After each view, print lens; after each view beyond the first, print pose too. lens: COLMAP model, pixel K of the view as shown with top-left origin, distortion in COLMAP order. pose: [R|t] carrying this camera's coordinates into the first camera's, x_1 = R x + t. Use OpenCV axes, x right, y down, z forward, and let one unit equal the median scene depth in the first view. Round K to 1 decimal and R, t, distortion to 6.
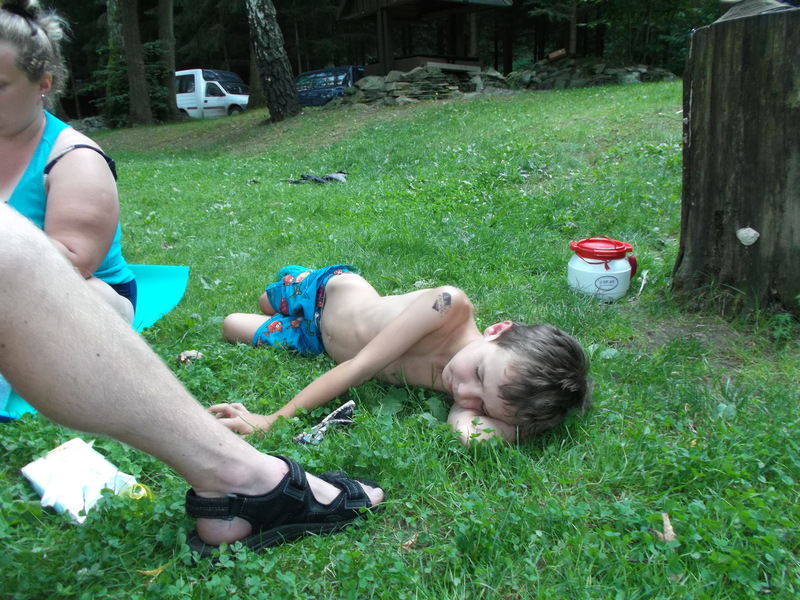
lens RADIAL K [[623.9, 0, 420.0], [0, 623.9, 291.8], [0, 0, 1]] dist [0.022960, -0.006507]
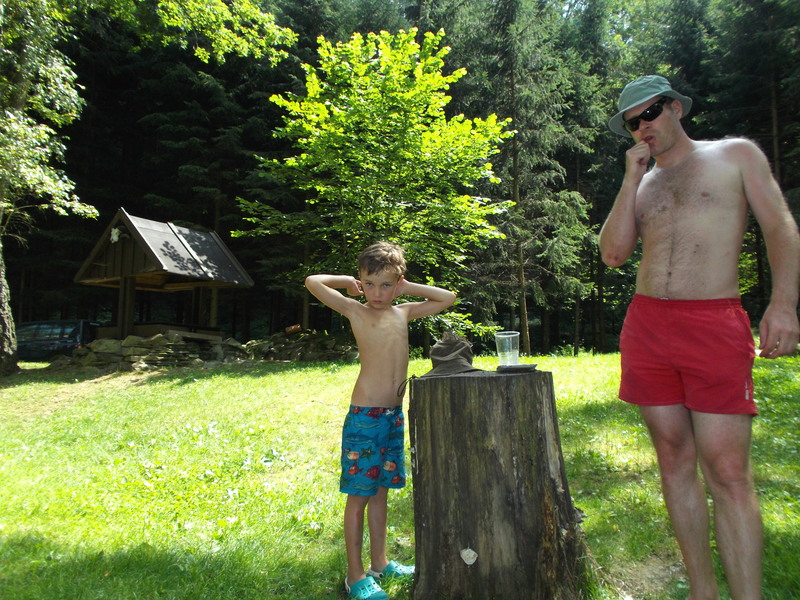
lens RADIAL K [[623.9, 0, 391.1], [0, 623.9, 290.9], [0, 0, 1]] dist [0.022960, -0.006507]
pose [[0.931392, 0.090006, 0.352715, -0.044208], [0.051979, 0.926136, -0.373591, -0.073476], [-0.360287, 0.366293, 0.857917, -0.084004]]
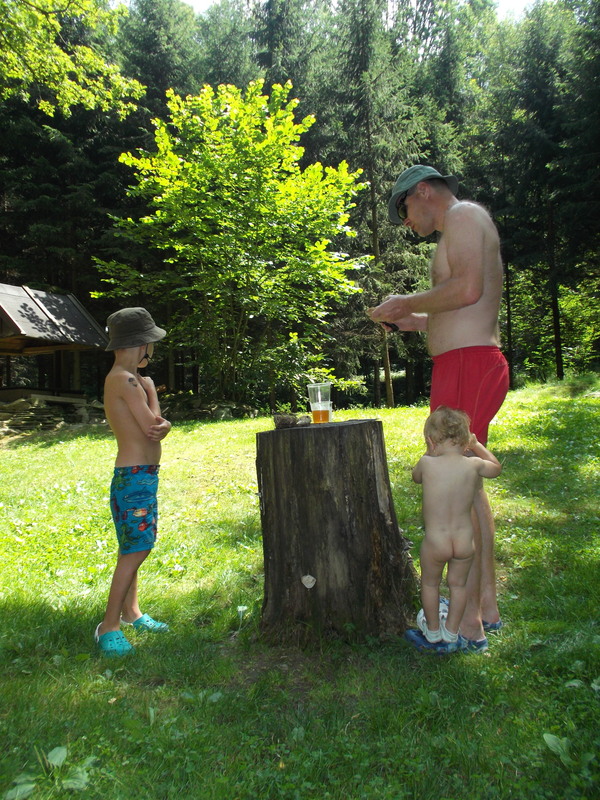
lens RADIAL K [[623.9, 0, 299.2], [0, 623.9, 401.8], [0, 0, 1]] dist [0.022960, -0.006507]
pose [[0.909145, 0.024465, 0.415762, -0.043062], [0.104998, 0.952564, -0.285653, -0.046562], [-0.403028, 0.303354, 0.863449, -0.173788]]
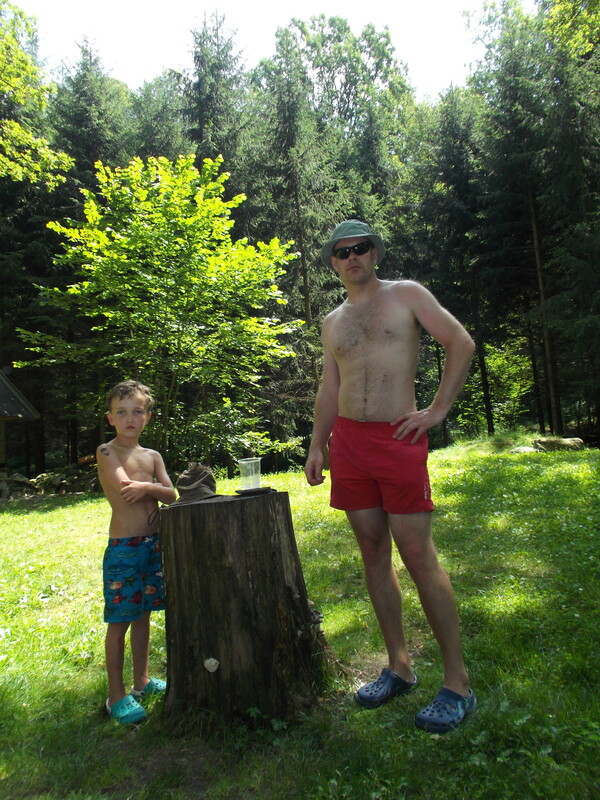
lens RADIAL K [[623.9, 0, 298.9], [0, 623.9, 406.5], [0, 0, 1]] dist [0.022960, -0.006507]
pose [[0.869895, 0.037469, 0.491812, 0.012438], [0.162736, 0.919474, -0.357890, -0.054089], [-0.465618, 0.391362, 0.793748, -0.203448]]
